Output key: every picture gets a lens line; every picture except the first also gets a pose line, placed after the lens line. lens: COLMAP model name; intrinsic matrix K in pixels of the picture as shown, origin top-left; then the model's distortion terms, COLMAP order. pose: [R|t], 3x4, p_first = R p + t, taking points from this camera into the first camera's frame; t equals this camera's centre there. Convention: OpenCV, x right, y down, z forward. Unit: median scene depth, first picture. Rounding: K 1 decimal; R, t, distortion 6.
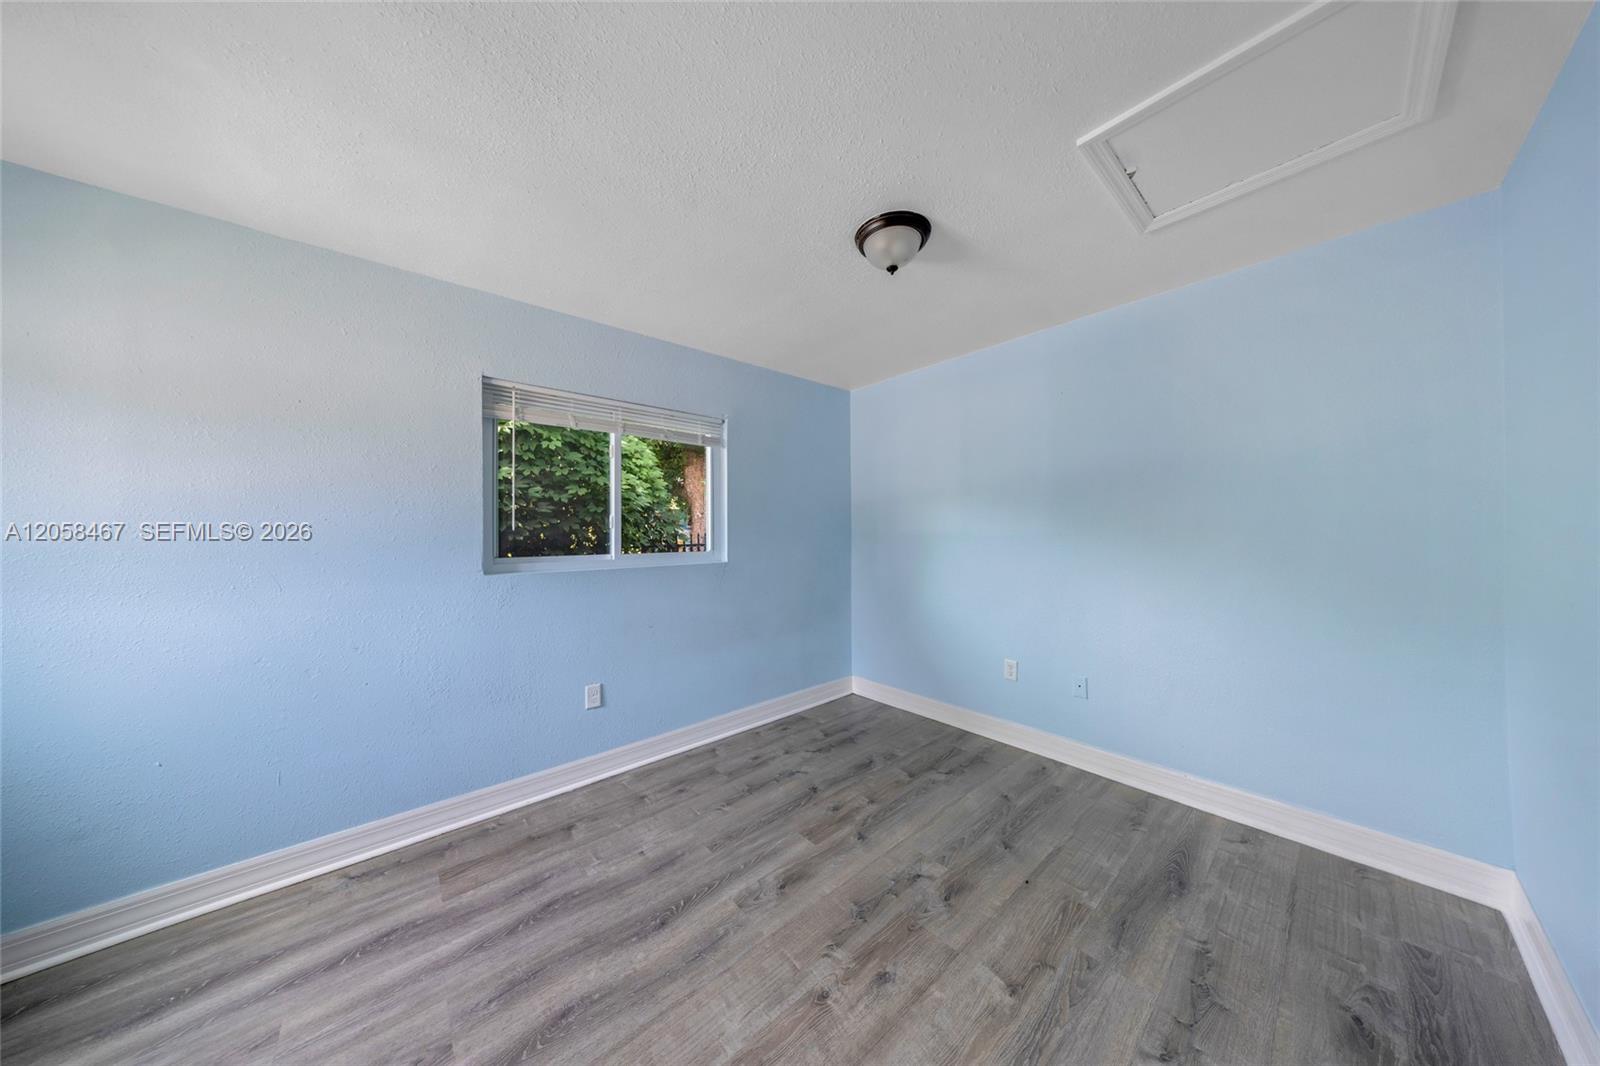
lens RADIAL K [[473.8, 0, 801.2], [0, 473.8, 540.2], [0, 0, 1]] dist [-0.000149, -0.000144]
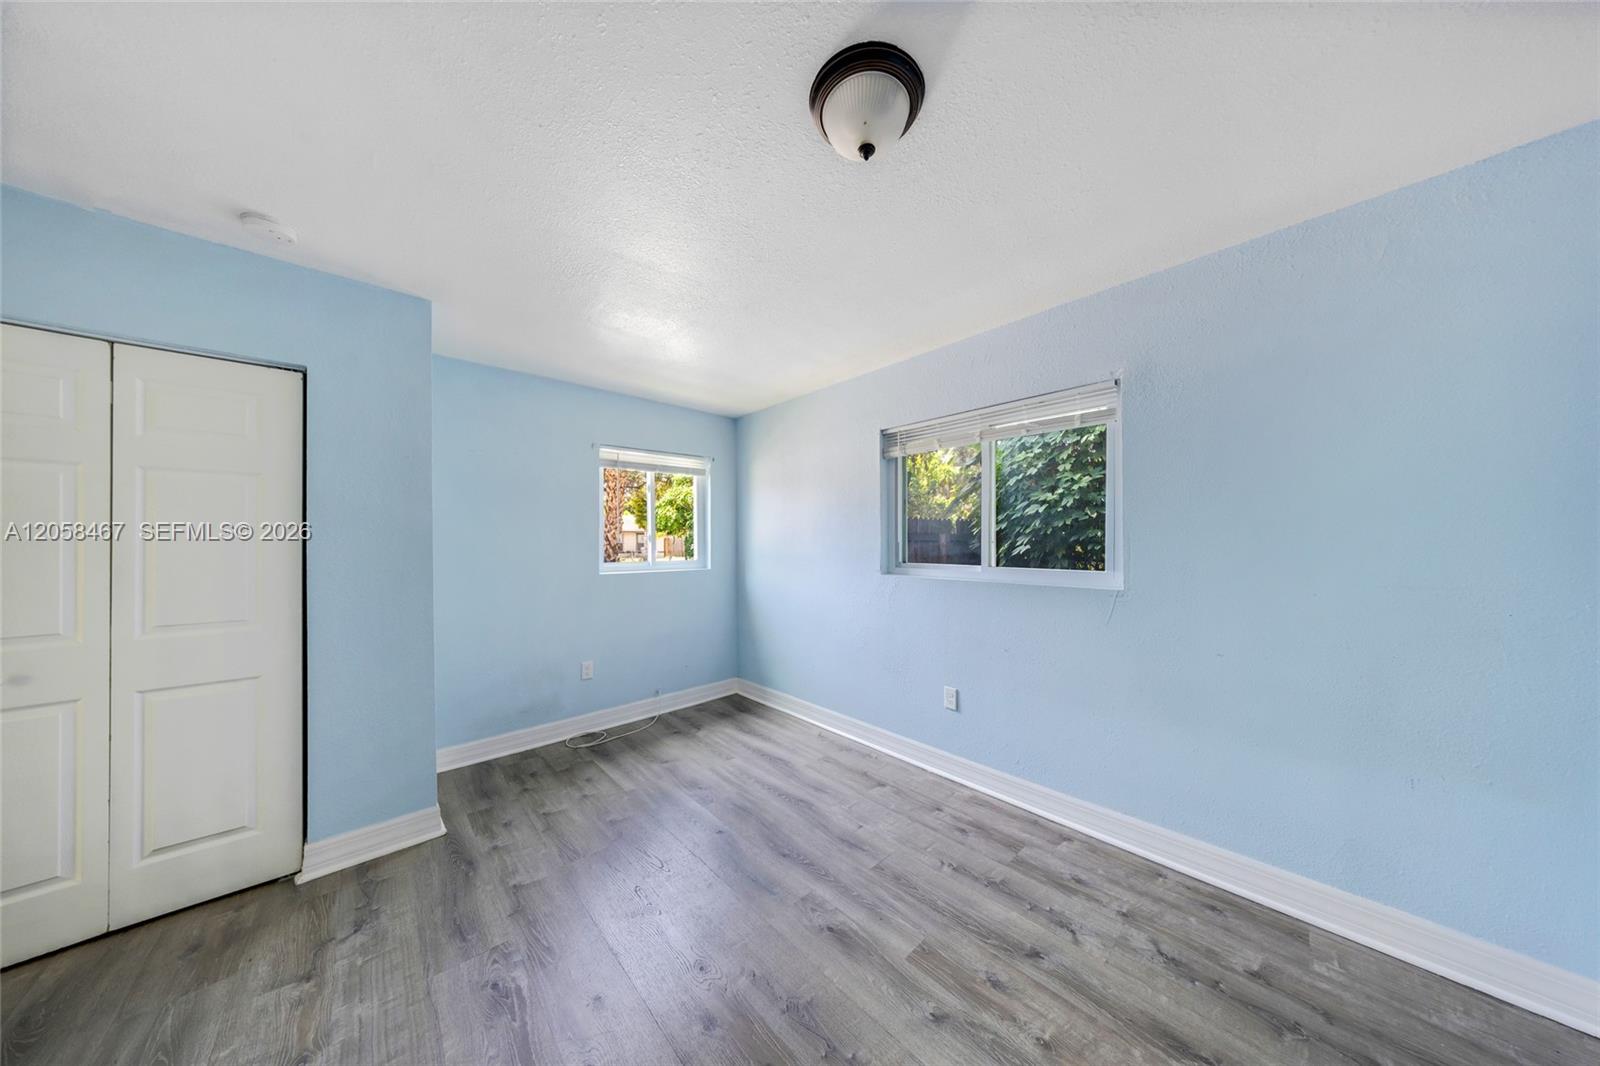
lens RADIAL K [[473.8, 0, 801.2], [0, 473.8, 540.2], [0, 0, 1]] dist [-0.000149, -0.000144]
pose [[0.041095, 0.007040, -0.999130, 0.889206], [-0.020963, 0.999761, 0.006182, -0.036389], [0.998935, 0.020691, 0.041233, 0.896447]]
